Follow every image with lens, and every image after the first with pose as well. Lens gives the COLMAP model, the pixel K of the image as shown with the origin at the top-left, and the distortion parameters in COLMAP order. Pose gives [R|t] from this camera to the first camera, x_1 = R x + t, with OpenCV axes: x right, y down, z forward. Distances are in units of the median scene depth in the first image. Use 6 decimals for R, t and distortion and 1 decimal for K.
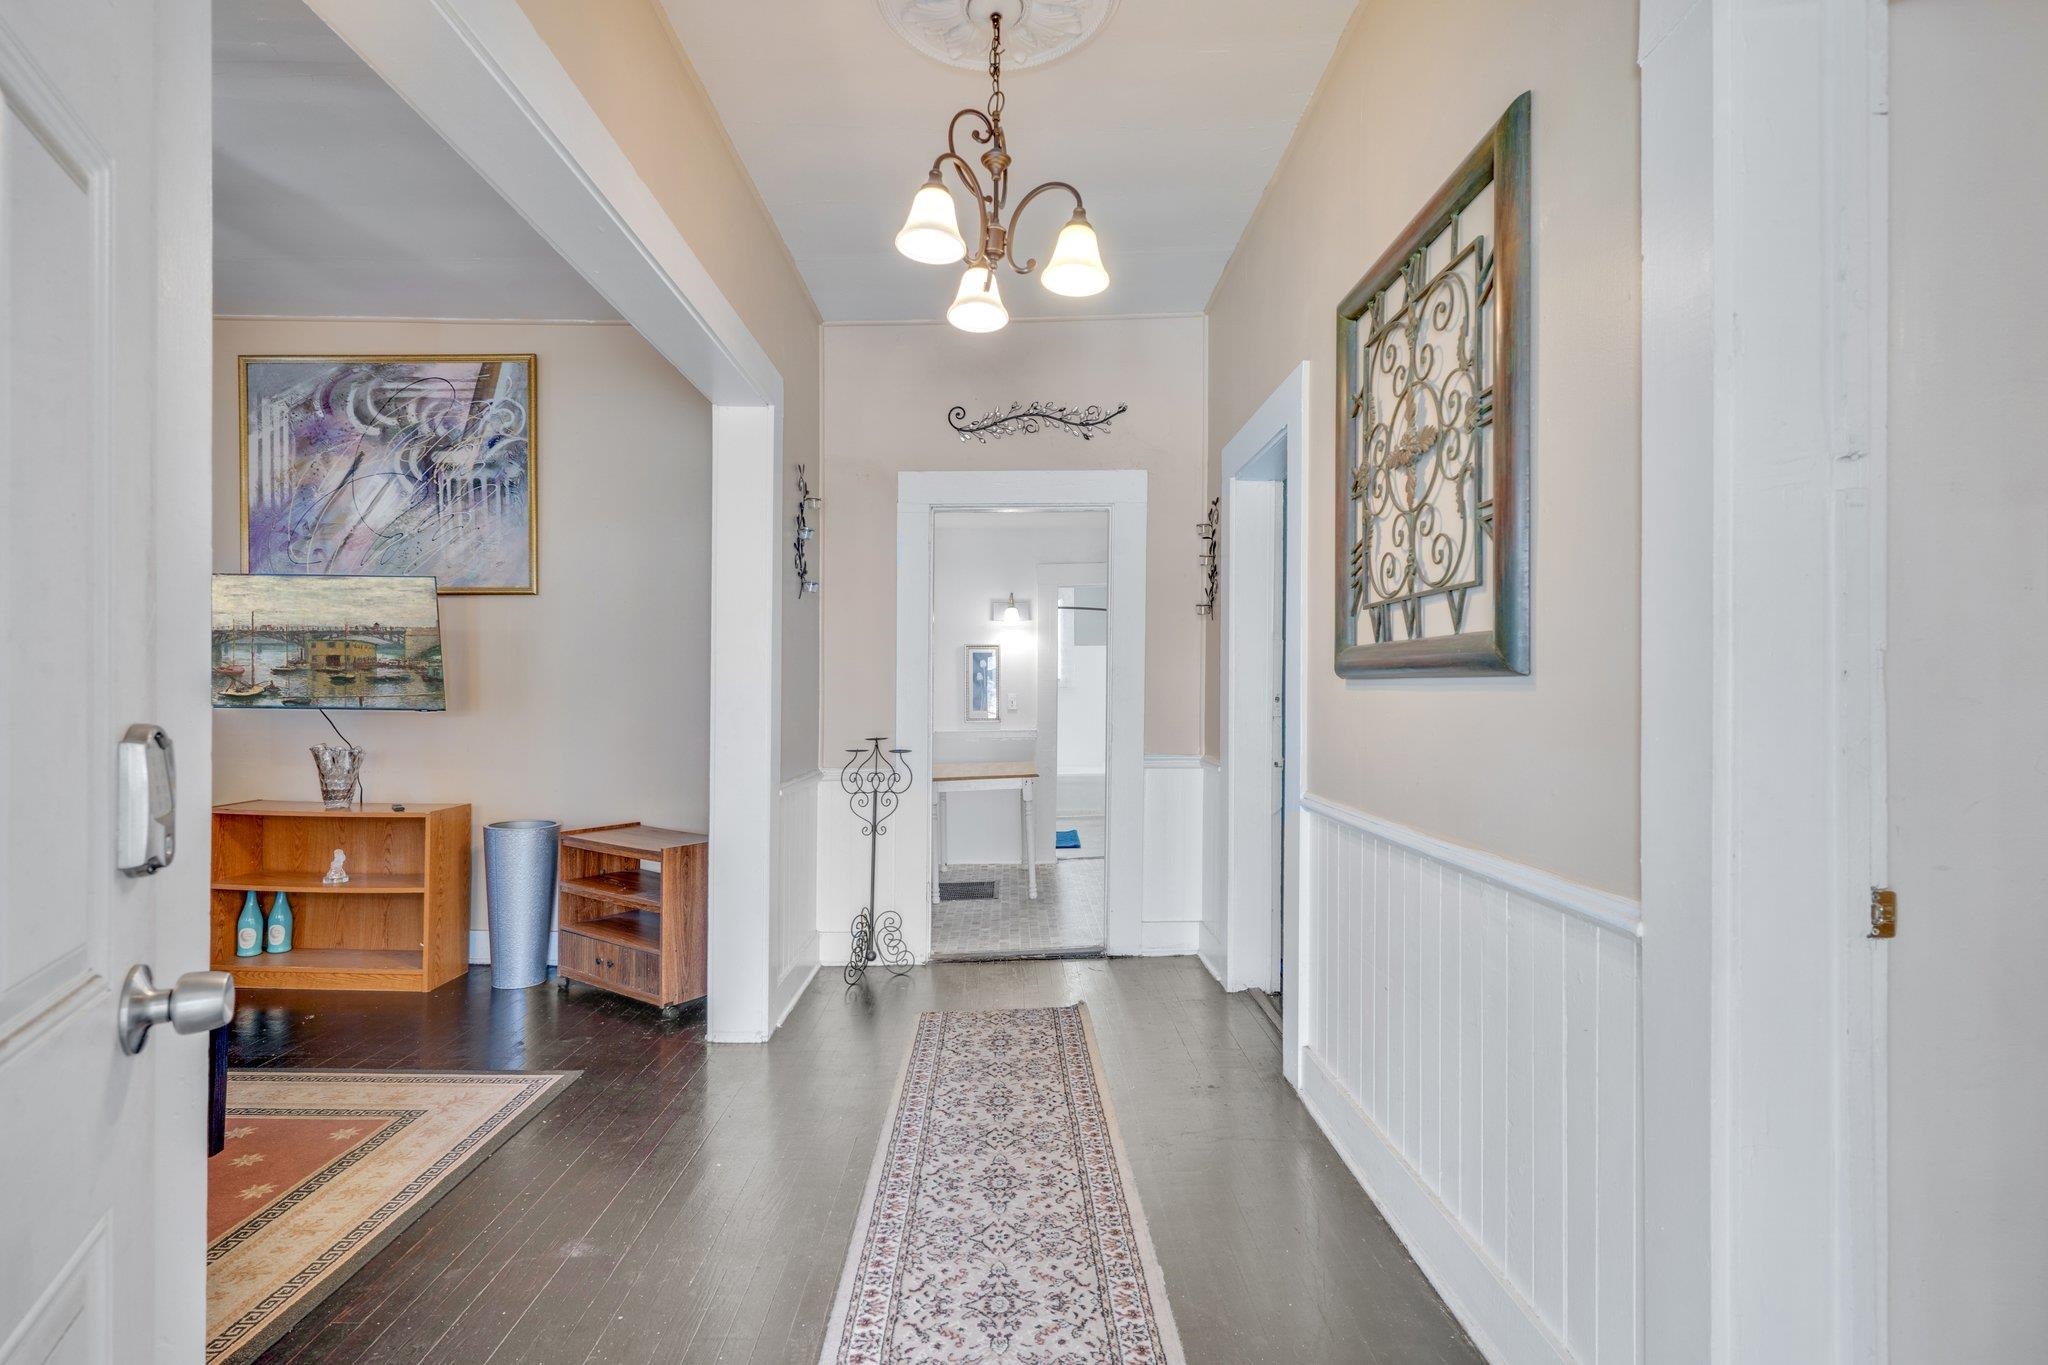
lens RADIAL K [[975.7, 0, 1015.6], [0, 975.7, 689.1], [0, 0, 1]] dist [0.000273, 0.000107]
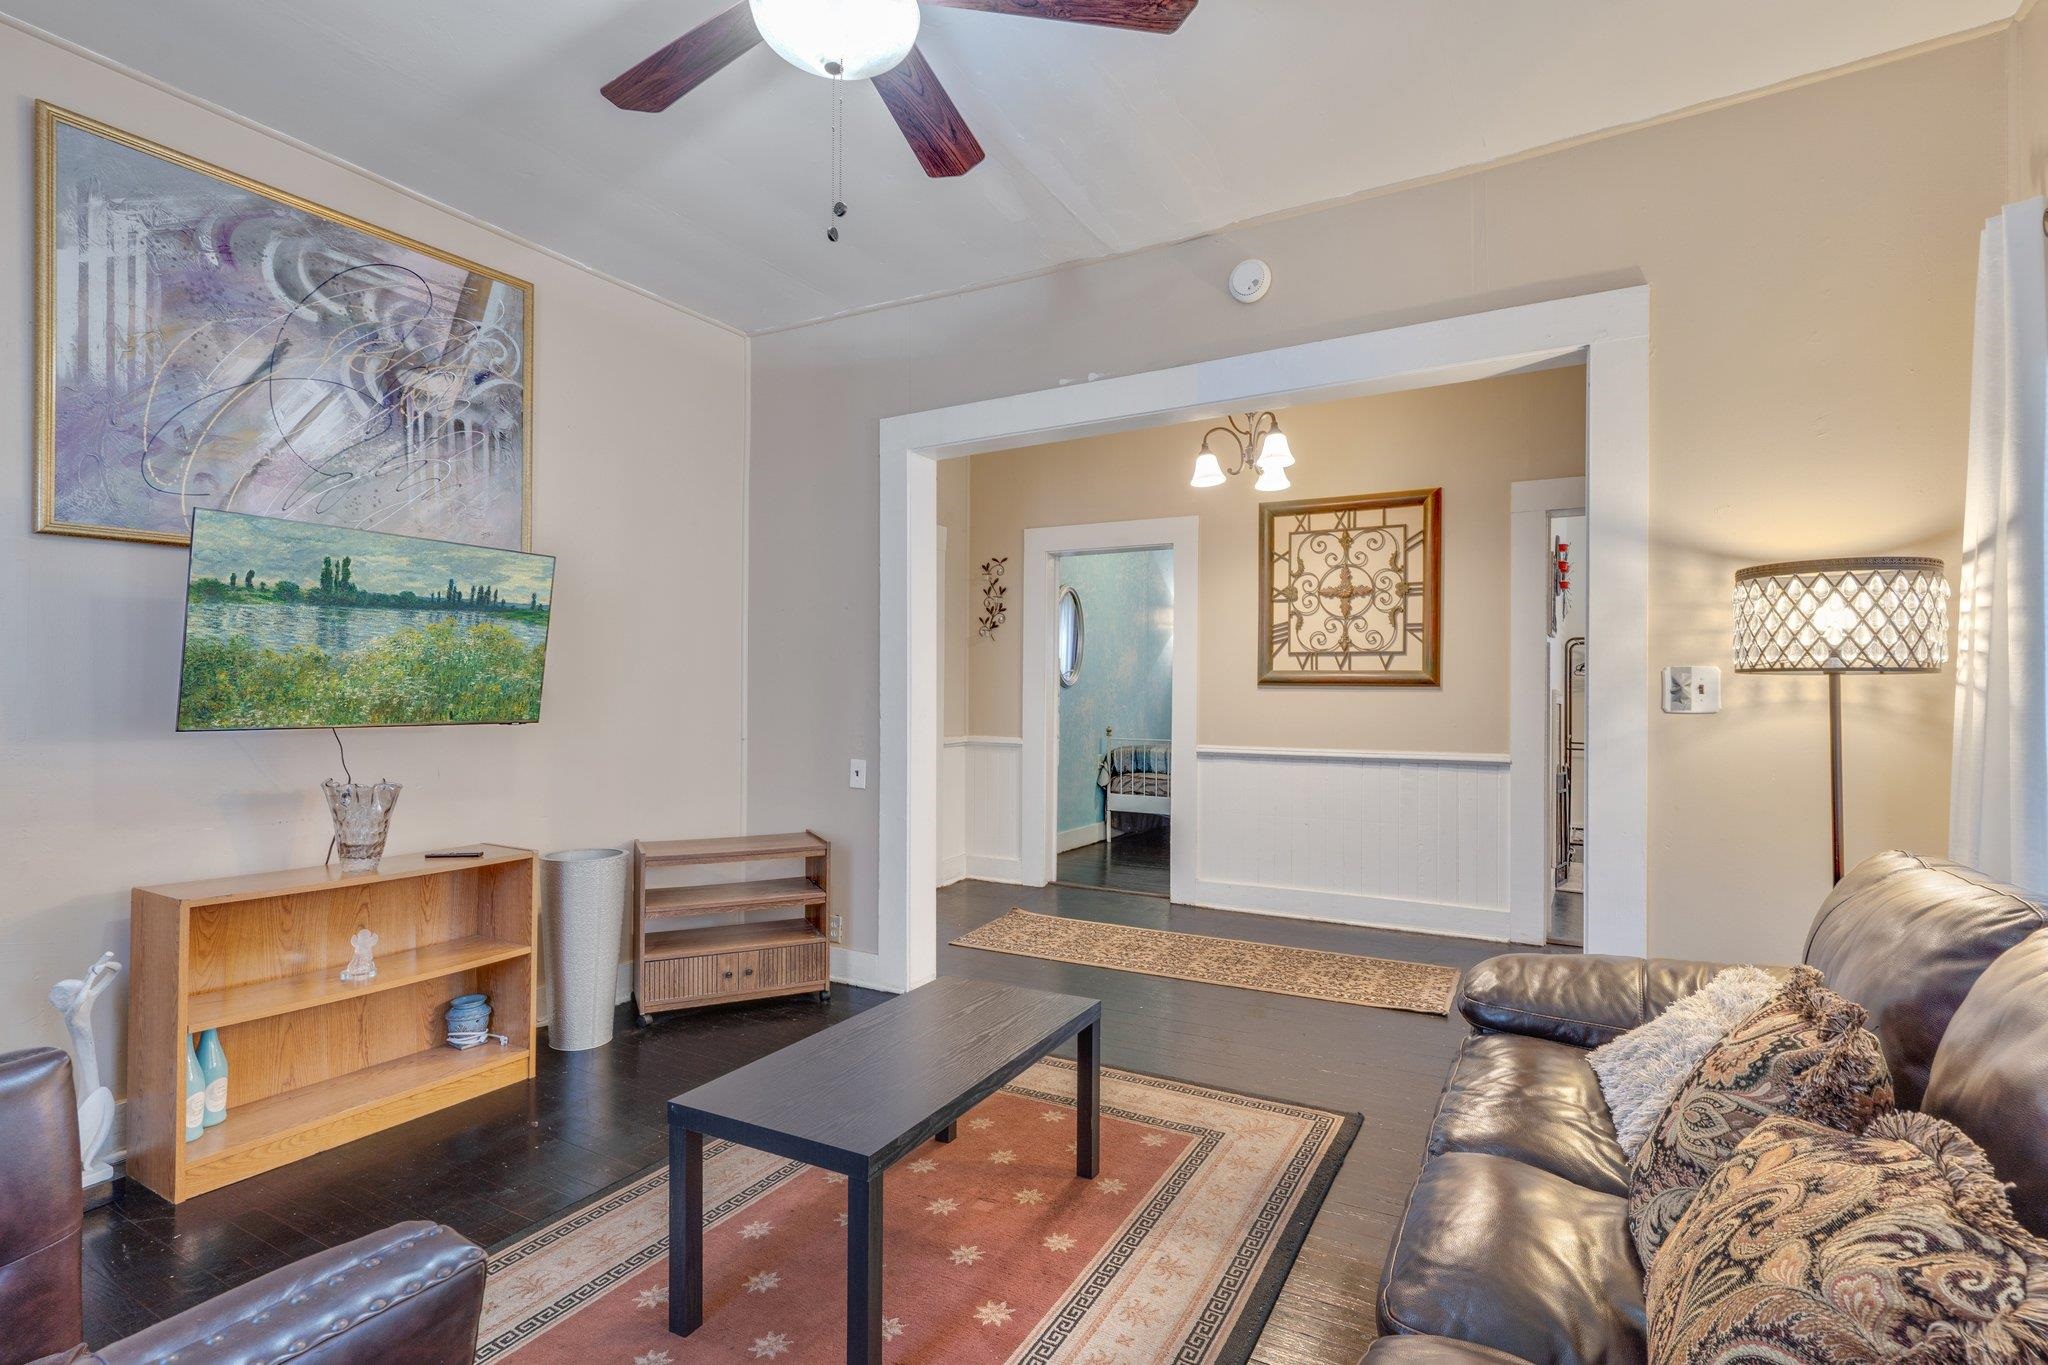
lens RADIAL K [[984.1, 0, 1019.2], [0, 984.1, 677.4], [0, 0, 1]] dist [0.002796, 0.000242]
pose [[0.493799, 0.002433, 0.869573, -1.006401], [-0.001917, 0.999997, -0.001709, -0.013596], [-0.869574, -0.000823, 0.493802, 0.237800]]
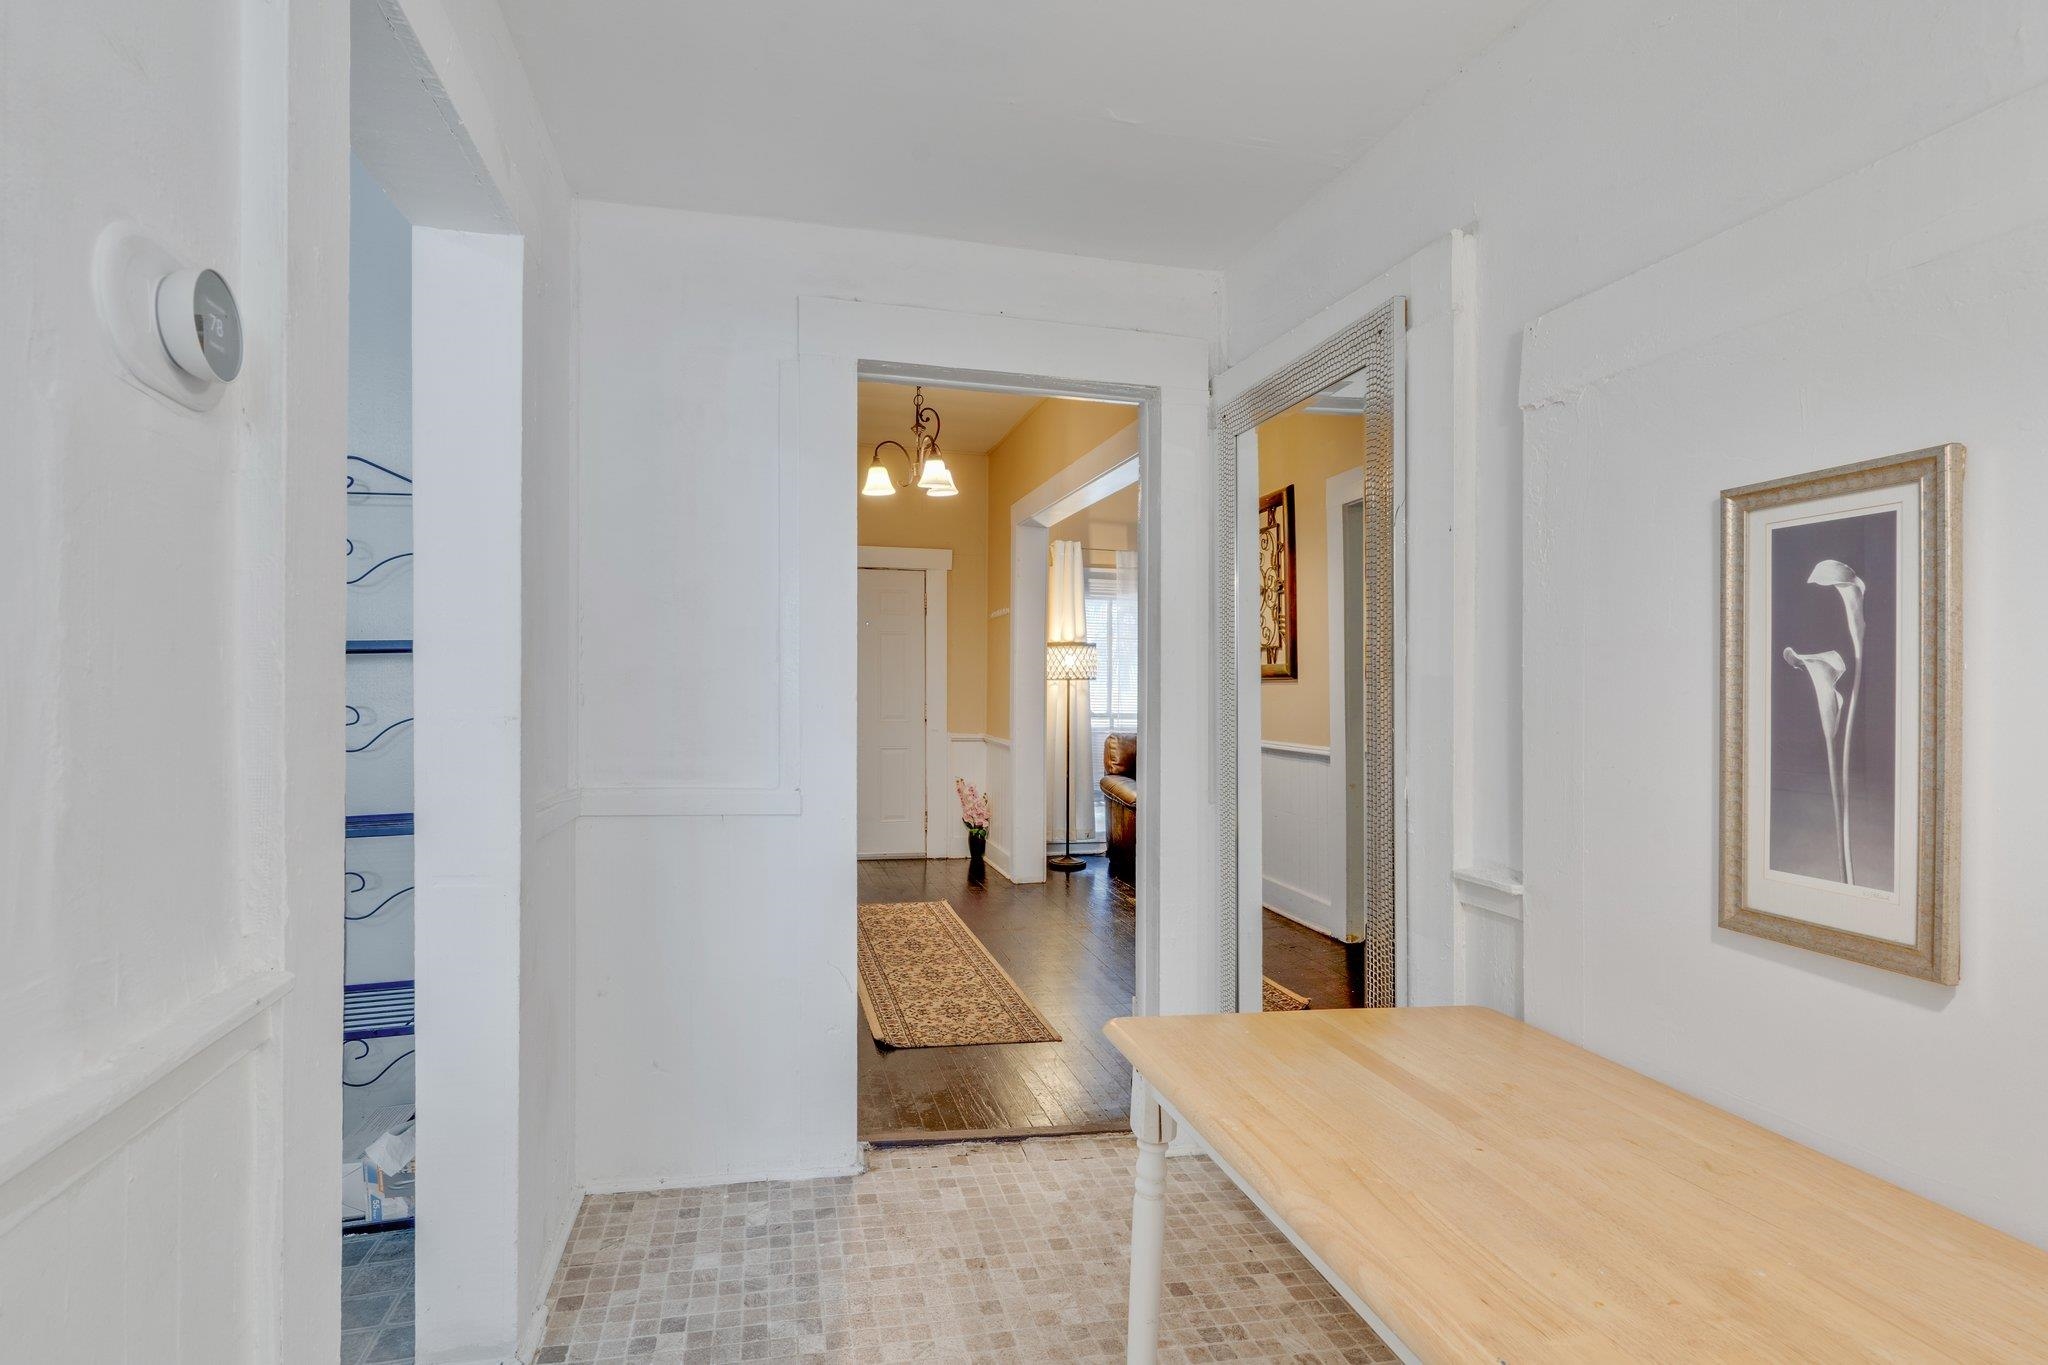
lens RADIAL K [[1001.5, 0, 1022.0], [0, 1001.5, 686.5], [0, 0, 1]] dist [0.000659, 0.000051]
pose [[-0.969975, -0.009615, -0.243015, 0.145604], [-0.009598, 0.999953, -0.001253, -0.004062], [0.243015, 0.001117, -0.970022, 1.637497]]
